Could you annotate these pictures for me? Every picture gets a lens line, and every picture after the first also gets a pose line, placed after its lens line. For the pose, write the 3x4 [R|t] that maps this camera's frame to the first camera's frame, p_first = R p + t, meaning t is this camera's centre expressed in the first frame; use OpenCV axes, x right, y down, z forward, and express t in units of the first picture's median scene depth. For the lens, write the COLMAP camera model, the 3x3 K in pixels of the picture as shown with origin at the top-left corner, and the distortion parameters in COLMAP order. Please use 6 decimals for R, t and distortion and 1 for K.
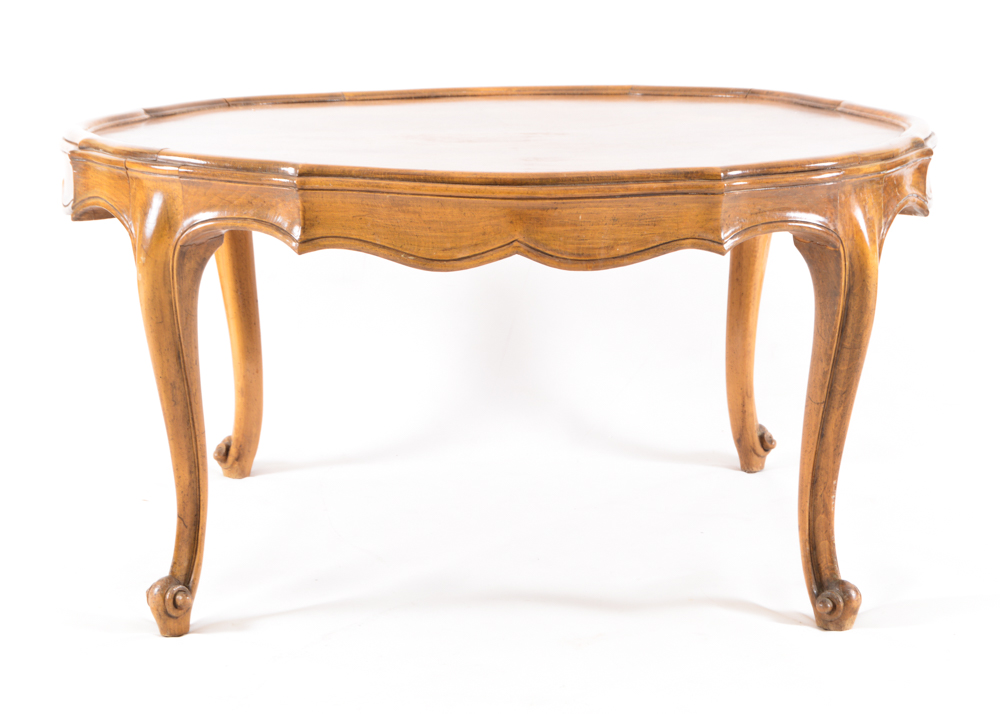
lens RADIAL K [[2492.8, 0, 500.0], [0, 2492.8, 357.0], [0, 0, 1]] dist [-0.056196, 0.415781]
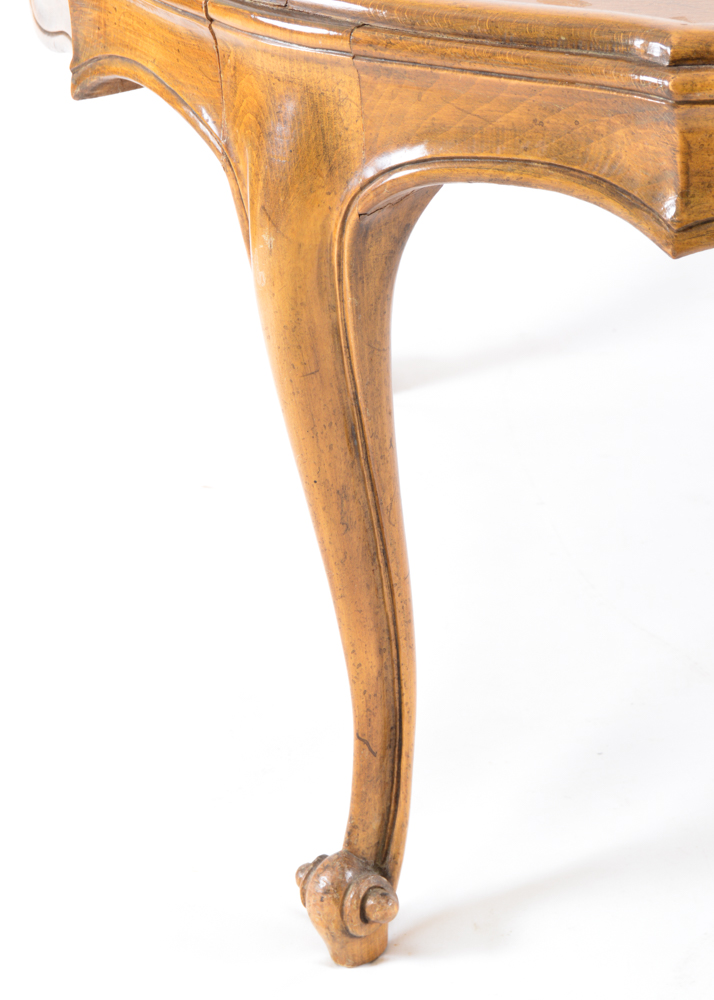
lens RADIAL K [[2492.8, 0, 357.0], [0, 2492.8, 500.0], [0, 0, 1]] dist [-0.056196, 0.415781]
pose [[0.998623, -0.047825, -0.021575, -0.126337], [0.051903, 0.960594, 0.273067, -0.117627], [0.007666, -0.273810, 0.961753, 0.601150]]
